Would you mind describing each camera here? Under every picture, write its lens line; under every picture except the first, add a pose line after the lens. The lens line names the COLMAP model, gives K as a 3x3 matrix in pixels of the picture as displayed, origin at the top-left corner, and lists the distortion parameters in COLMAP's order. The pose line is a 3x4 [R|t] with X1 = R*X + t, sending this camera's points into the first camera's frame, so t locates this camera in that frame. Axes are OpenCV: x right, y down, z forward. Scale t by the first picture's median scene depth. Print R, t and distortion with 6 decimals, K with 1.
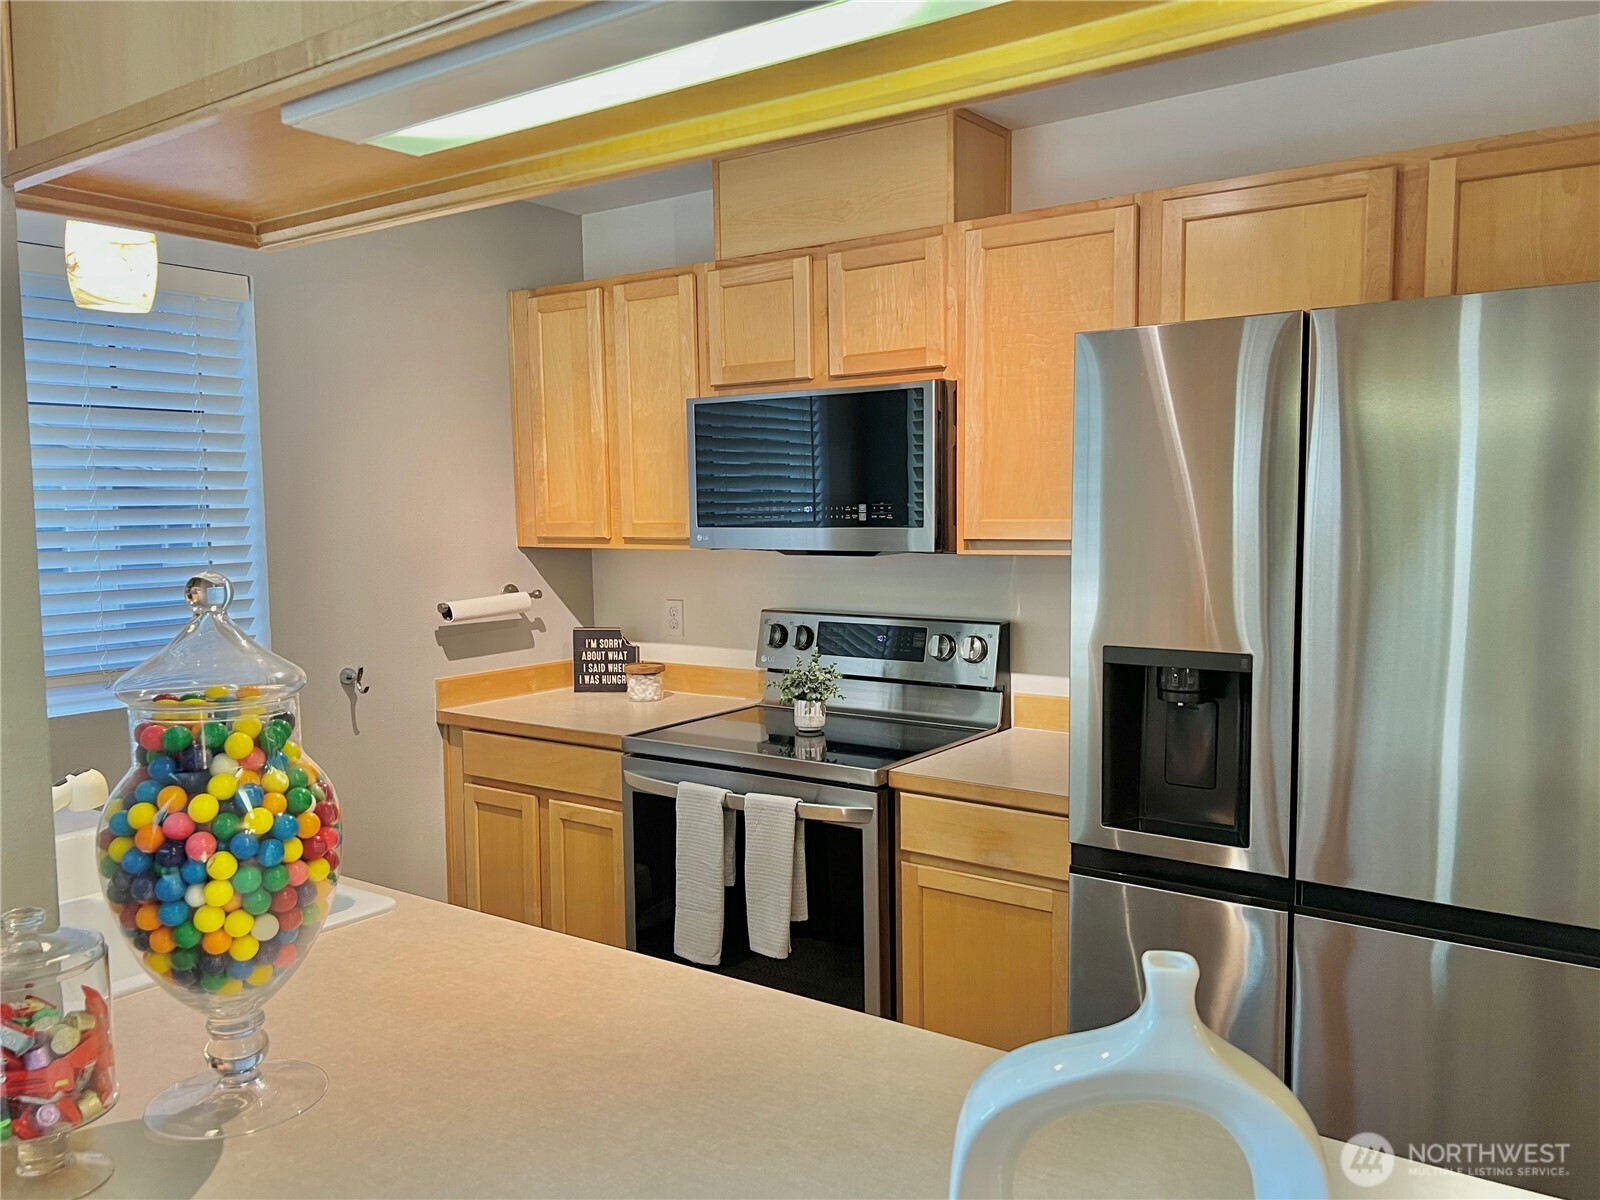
lens RADIAL K [[1253.4, 0, 800.0], [0, 1253.4, 600.0], [0, 0, 1]] dist [0.003157, -0.000336]
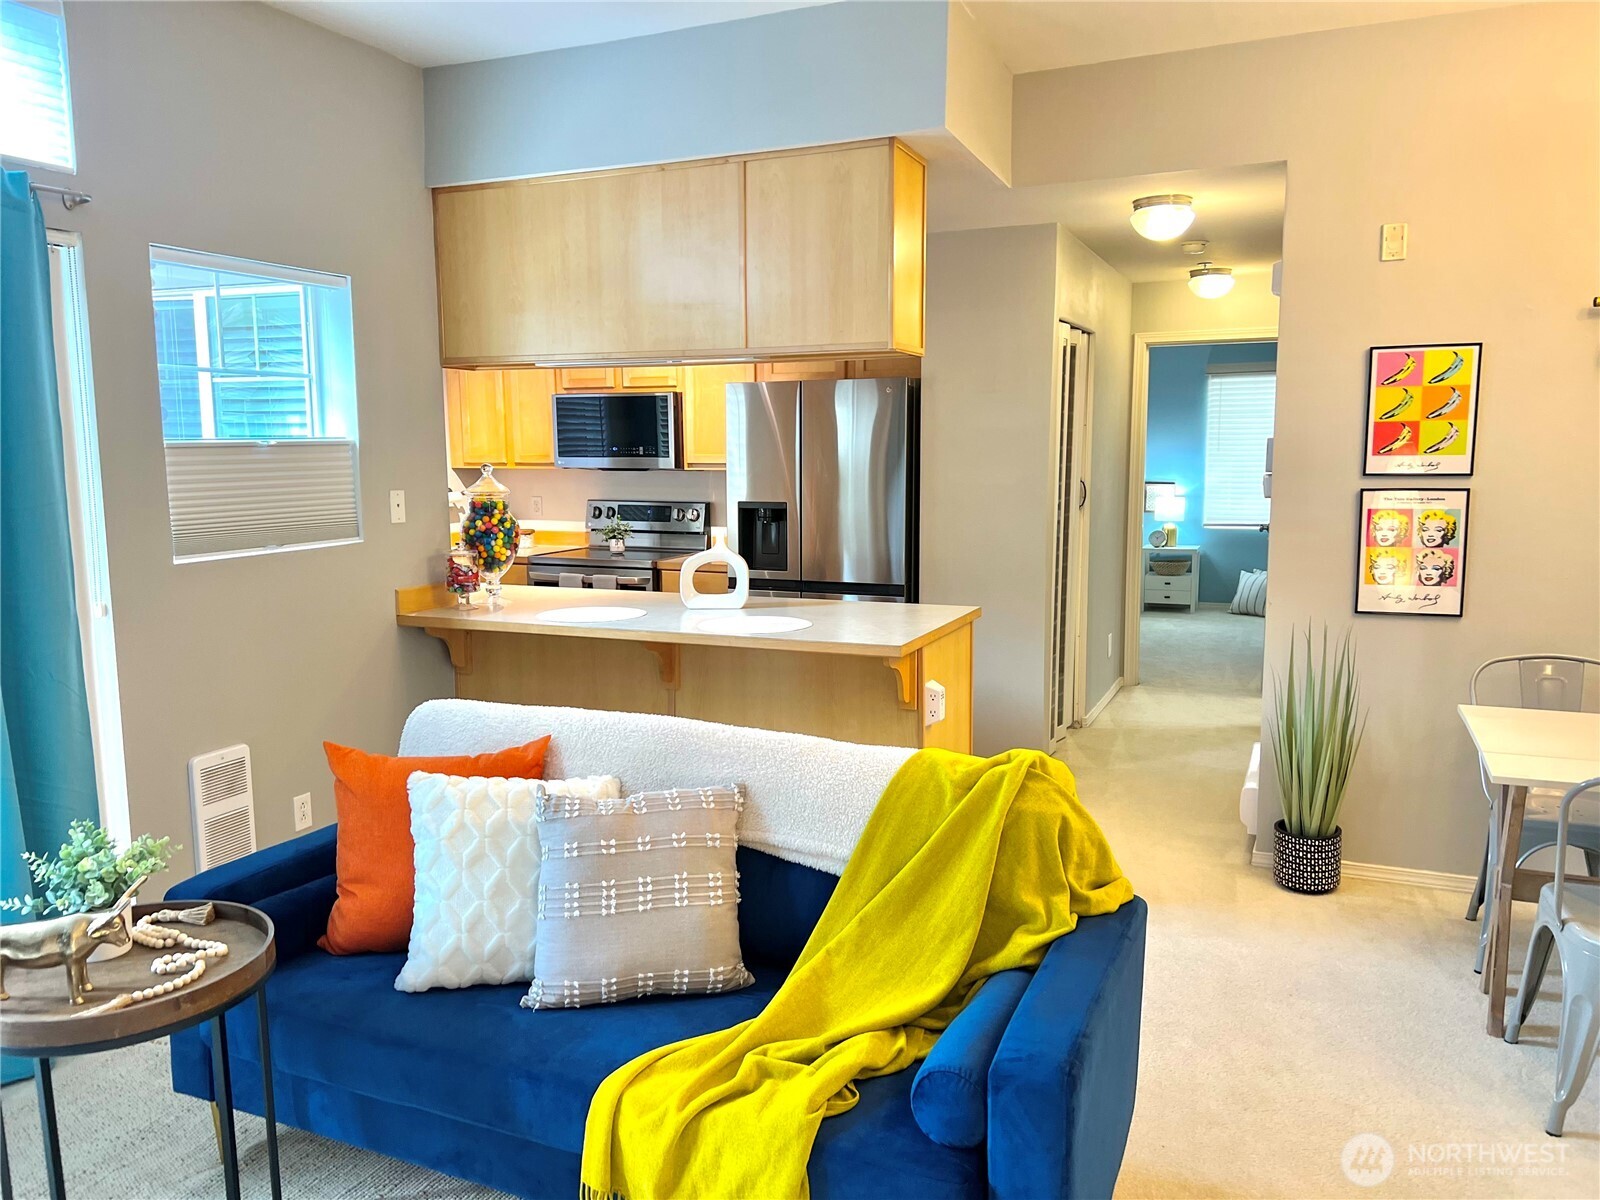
lens RADIAL K [[1204.7, 0, 800.0], [0, 1204.7, 600.0], [0, 0, 1]] dist [0.246948, -0.000152]
pose [[0.977940, -0.025133, 0.207367, -0.118567], [0.014736, 0.998563, 0.051530, 0.081333], [-0.208364, -0.047338, 0.976905, -1.089067]]
